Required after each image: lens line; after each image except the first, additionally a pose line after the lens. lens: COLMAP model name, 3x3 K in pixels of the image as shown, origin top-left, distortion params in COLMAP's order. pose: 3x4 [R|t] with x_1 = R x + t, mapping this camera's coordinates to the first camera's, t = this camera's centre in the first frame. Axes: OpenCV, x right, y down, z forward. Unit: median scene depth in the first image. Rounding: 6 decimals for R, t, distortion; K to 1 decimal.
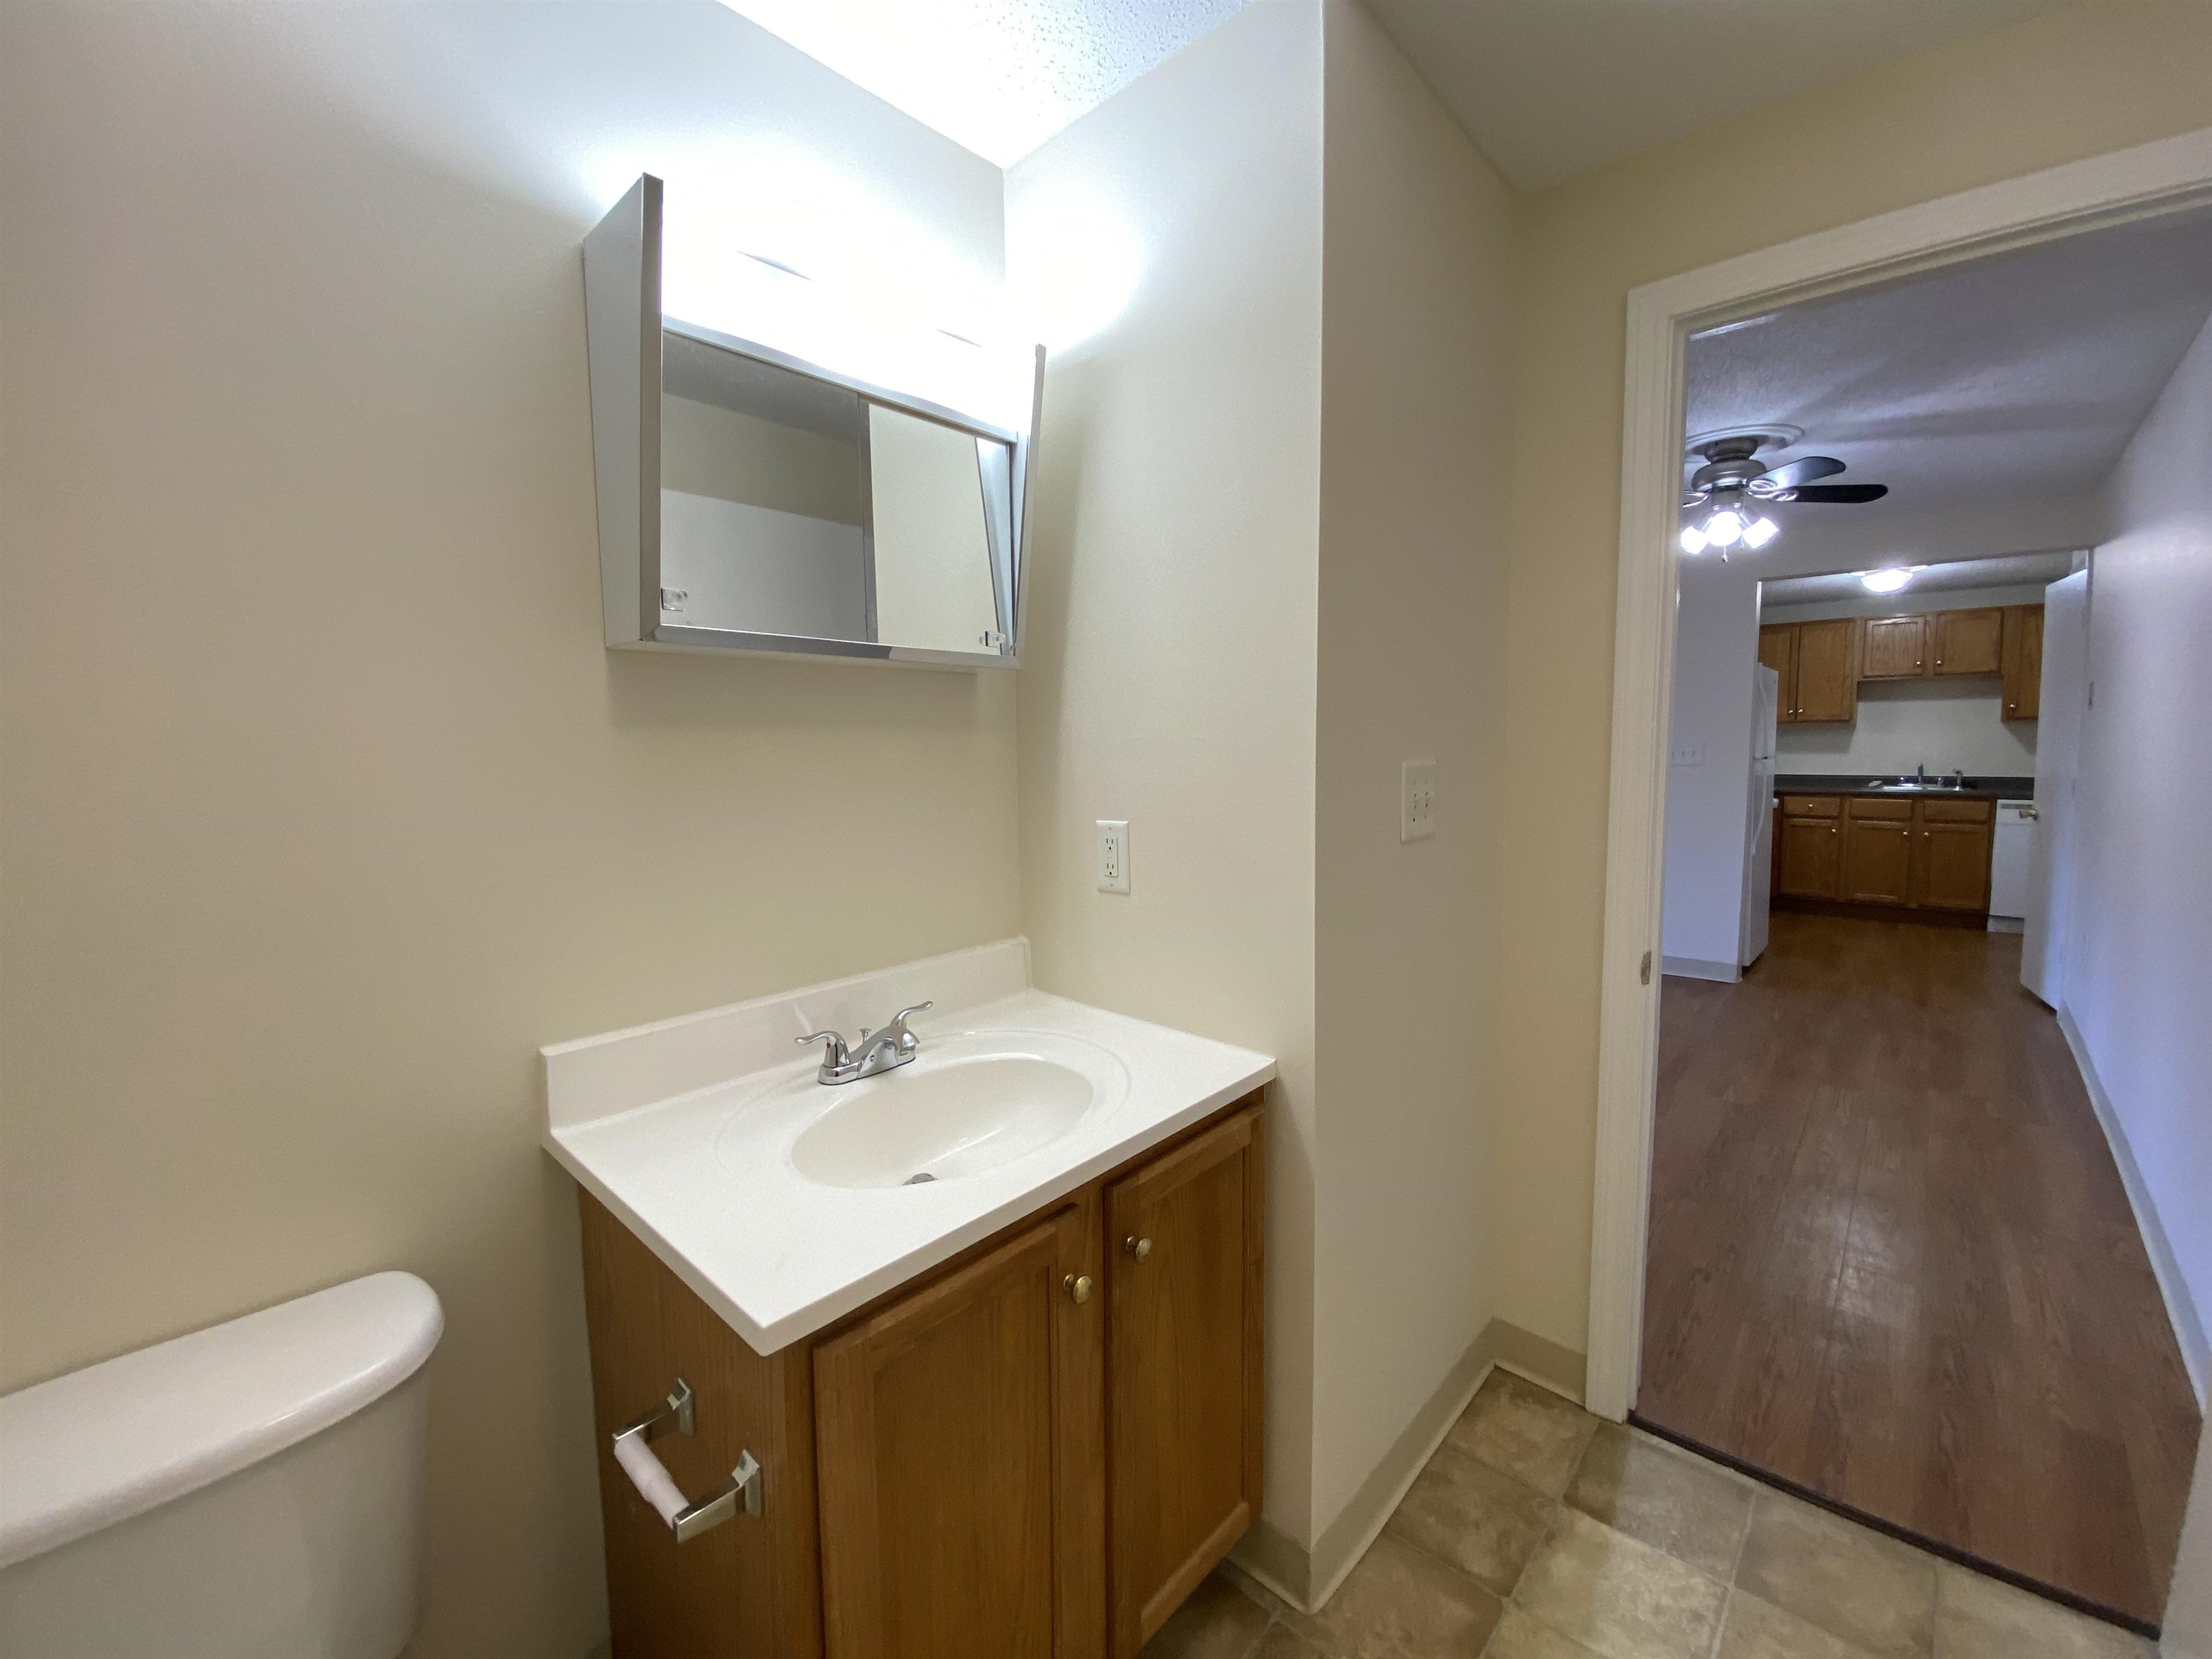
lens RADIAL K [[902.6, 0, 1099.6], [0, 902.6, 814.5], [0, 0, 1]] dist [0.024115, -0.019185]
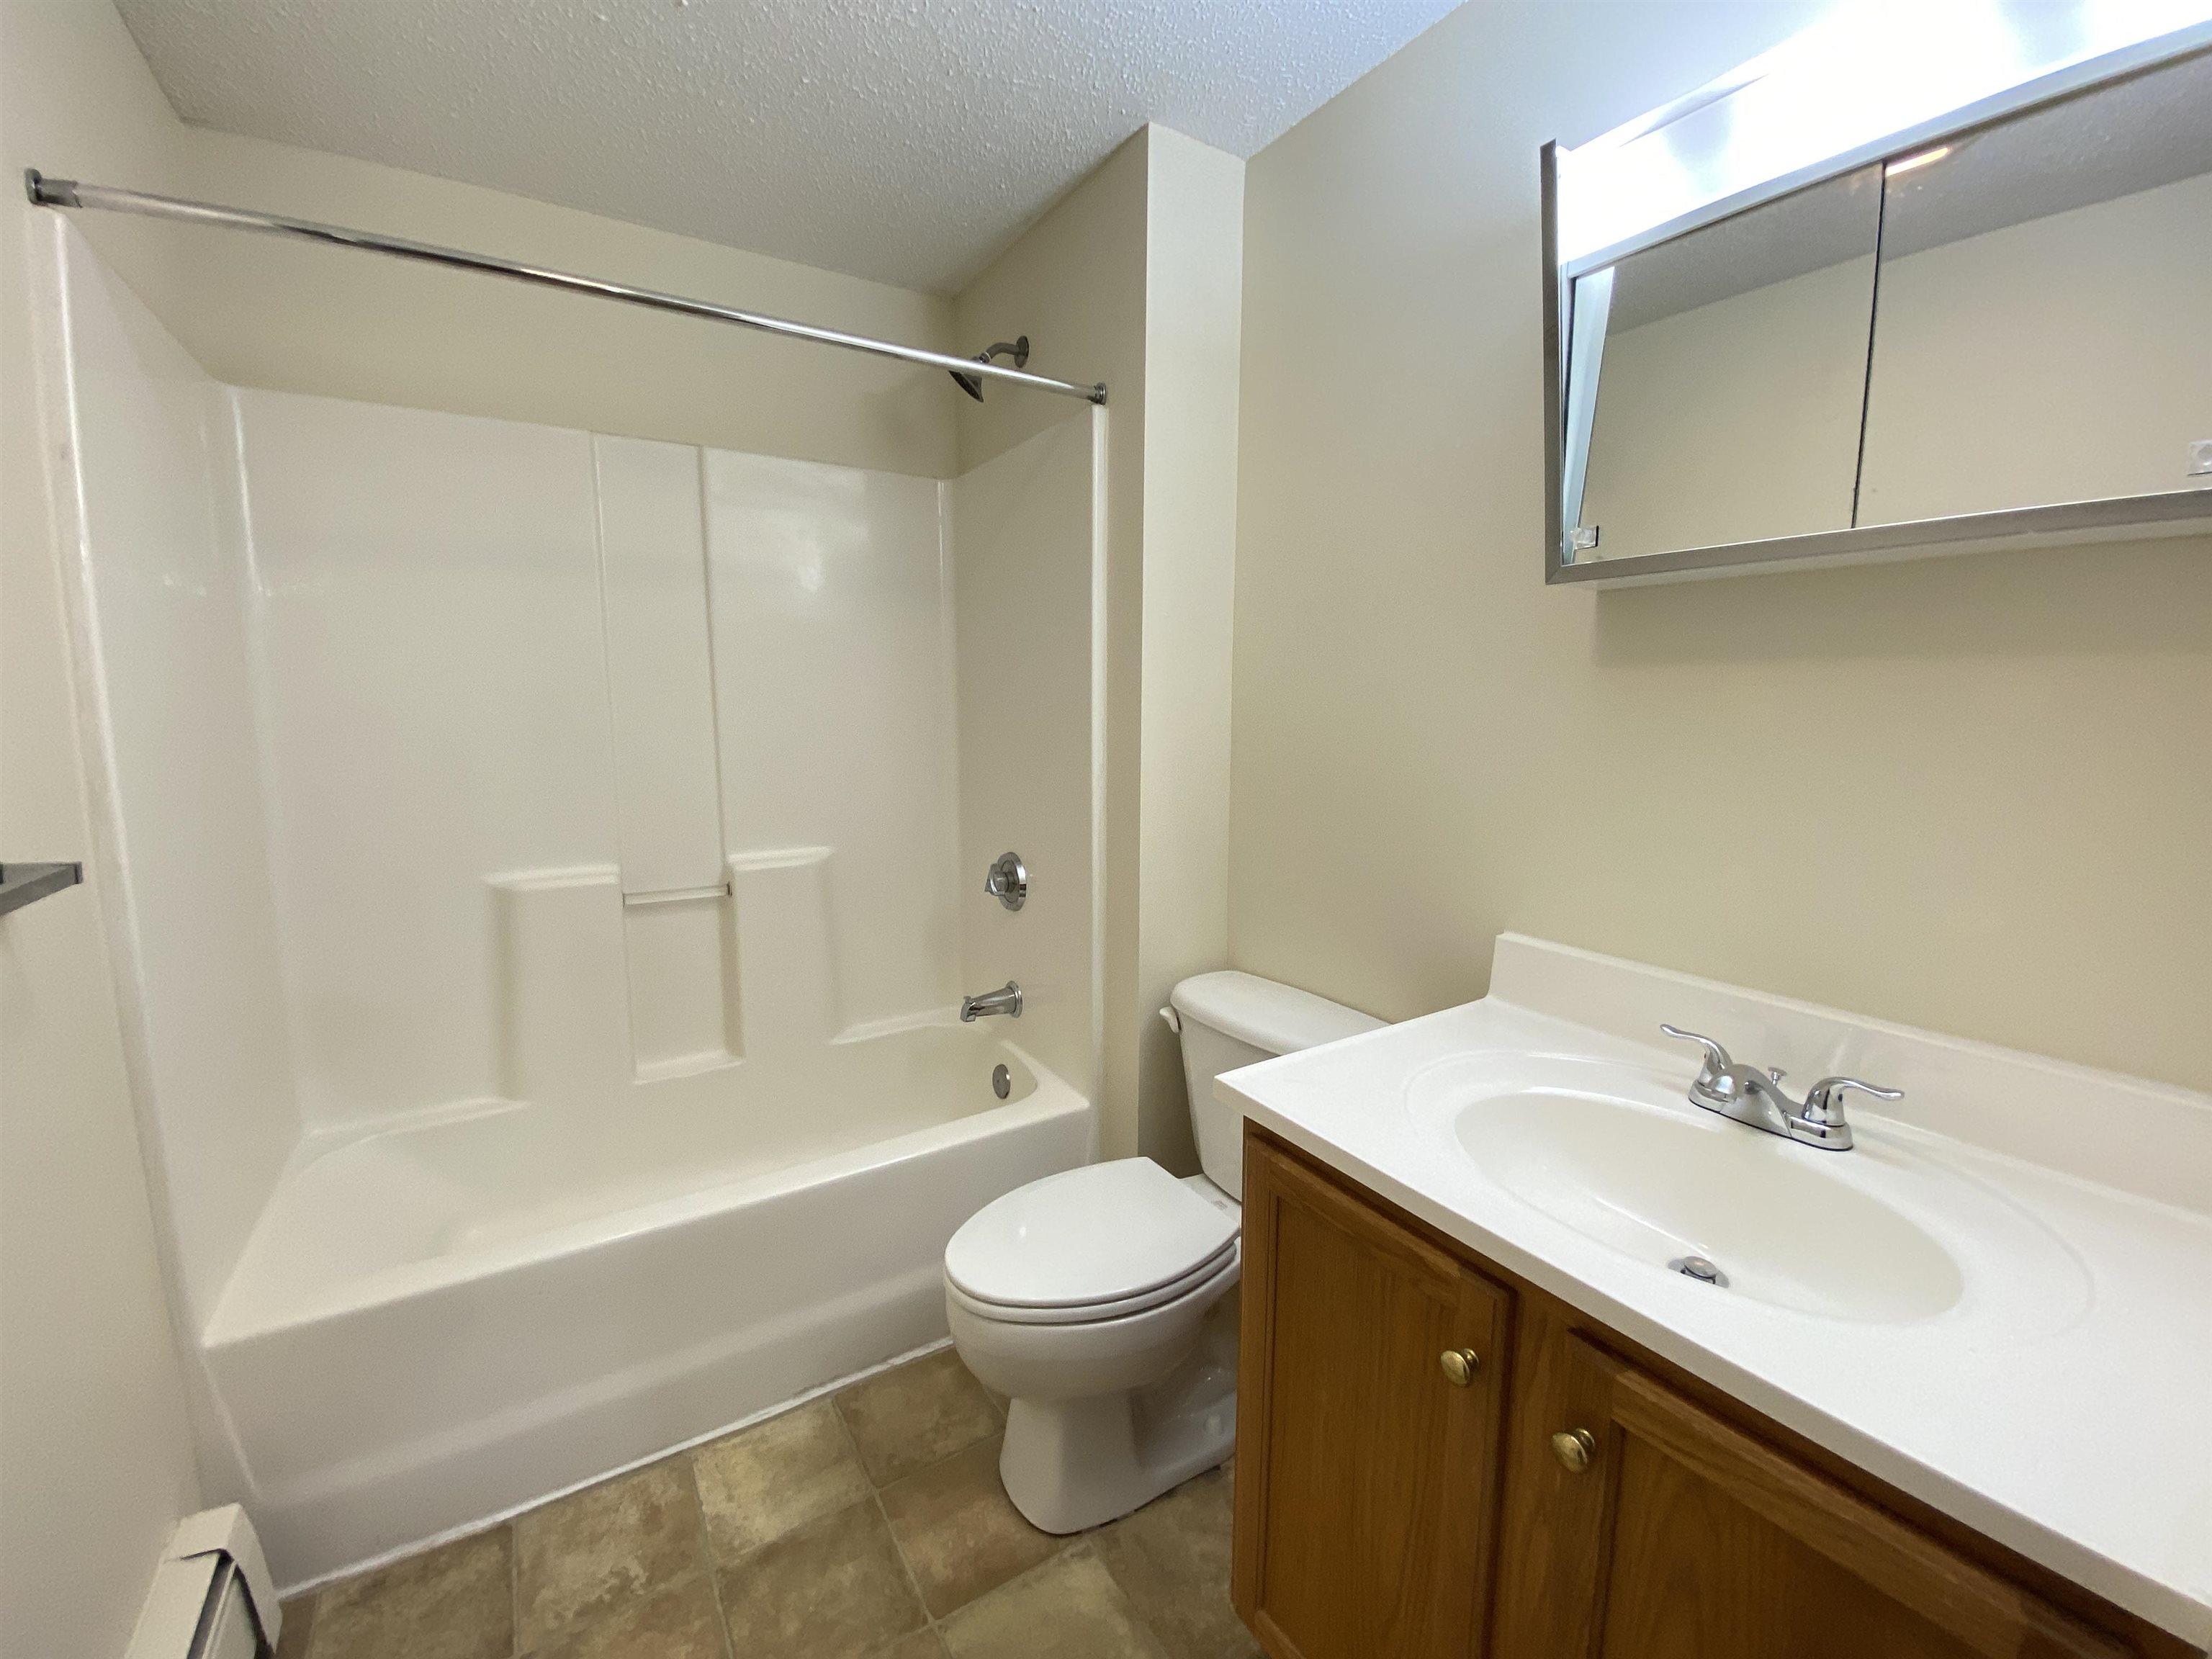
lens RADIAL K [[902.6, 0, 1099.6], [0, 902.6, 814.5], [0, 0, 1]] dist [0.024115, -0.019185]
pose [[-0.263637, 0.126386, -0.956307, 0.647186], [-0.086245, 0.984321, 0.153865, -0.037265], [0.960759, 0.123041, -0.248603, 0.721807]]
